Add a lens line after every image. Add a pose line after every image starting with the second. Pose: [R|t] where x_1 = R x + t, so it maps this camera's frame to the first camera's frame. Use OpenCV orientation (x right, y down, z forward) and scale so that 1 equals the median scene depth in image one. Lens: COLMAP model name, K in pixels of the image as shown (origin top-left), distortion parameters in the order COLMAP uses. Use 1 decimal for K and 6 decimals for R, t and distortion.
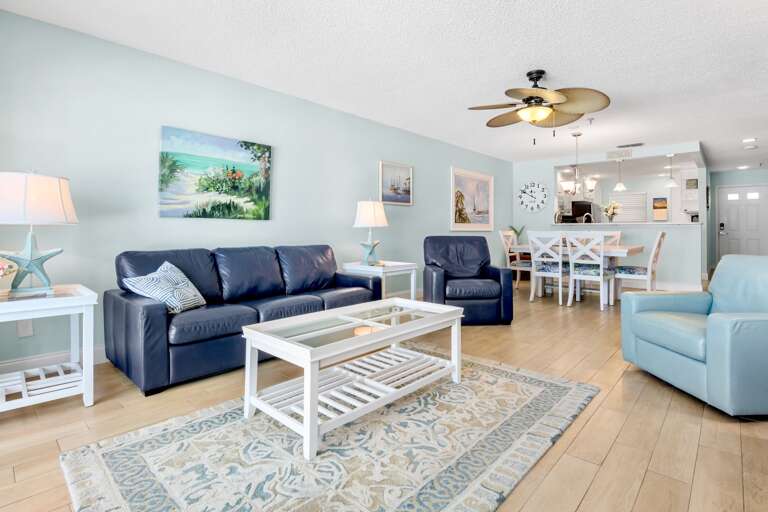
lens RADIAL K [[384.5, 0, 386.9], [0, 384.5, 225.1], [0, 0, 1]] dist [-0.018035, -0.000059]
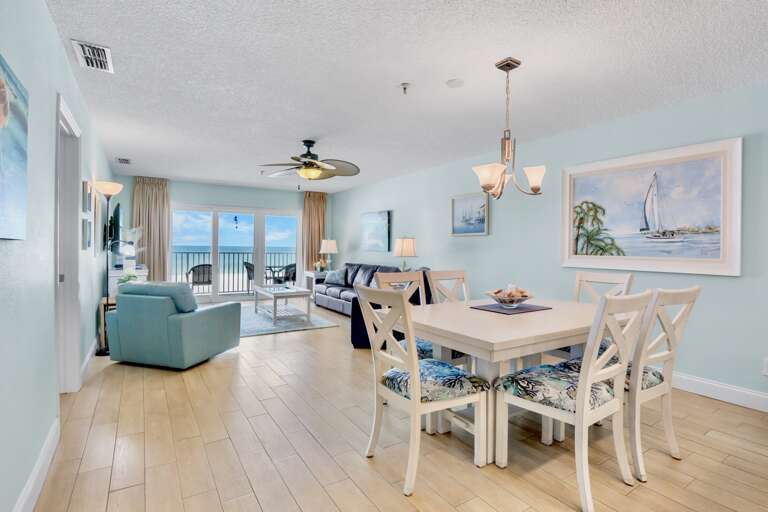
lens RADIAL K [[375.6, 0, 381.8], [0, 375.6, 248.5], [0, 0, 1]] dist [-0.021617, -0.000294]
pose [[-0.260142, 0.005498, -0.965555, 0.851784], [0.008946, 0.999955, 0.003283, -0.021296], [0.965529, -0.007784, -0.260179, 0.865399]]
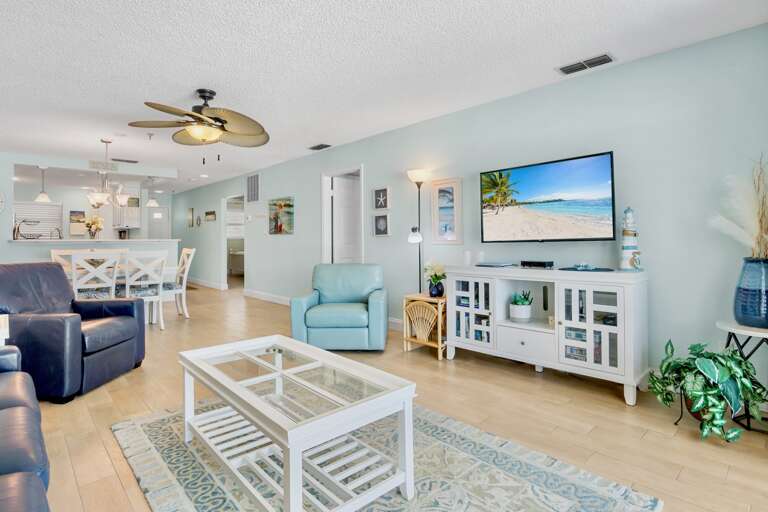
lens RADIAL K [[388.8, 0, 382.2], [0, 388.8, 243.1], [0, 0, 1]] dist [-0.014870, 0.000092]
pose [[0.084851, -0.006915, 0.996370, -0.309902], [-0.012487, 0.999890, 0.008002, -0.013845], [-0.996315, -0.013120, 0.084755, 0.256411]]
